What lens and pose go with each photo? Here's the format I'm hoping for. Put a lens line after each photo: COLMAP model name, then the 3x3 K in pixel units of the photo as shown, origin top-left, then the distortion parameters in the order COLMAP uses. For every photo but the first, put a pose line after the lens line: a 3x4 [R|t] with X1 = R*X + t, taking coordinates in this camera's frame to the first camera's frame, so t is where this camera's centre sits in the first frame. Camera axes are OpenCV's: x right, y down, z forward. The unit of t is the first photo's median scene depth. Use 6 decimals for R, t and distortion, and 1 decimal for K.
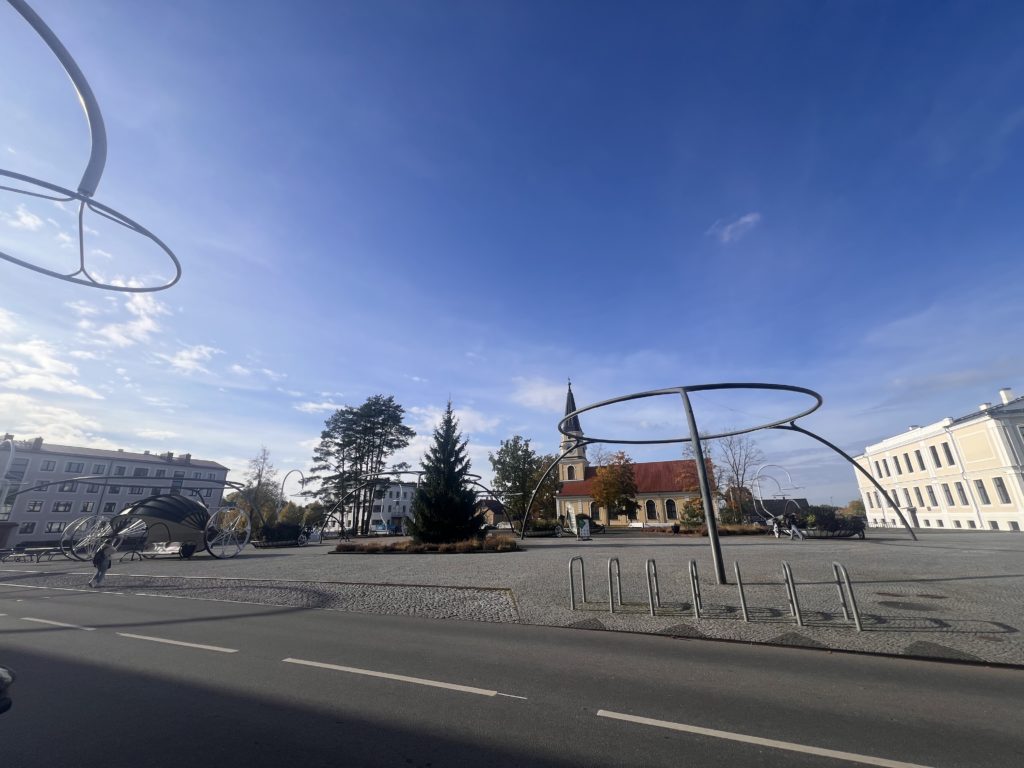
lens RADIAL K [[405.7, 0, 512.0], [0, 405.7, 384.0], [0, 0, 1]] dist [0.000154, -0.000054]
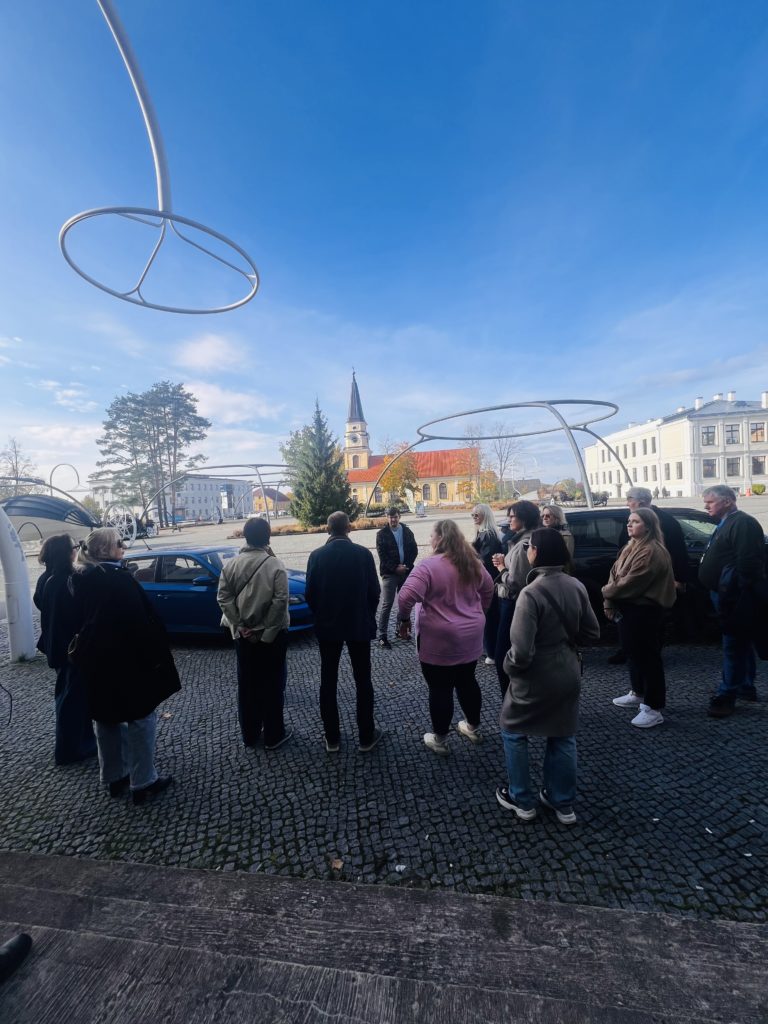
lens RADIAL K [[405.7, 0, 384.0], [0, 405.7, 512.0], [0, 0, 1]] dist [0.000154, -0.000054]
pose [[0.961820, -0.049318, 0.269203, -0.119222], [-0.044156, 0.942780, 0.330479, -0.018148], [-0.270098, -0.329748, 0.904607, -0.045880]]
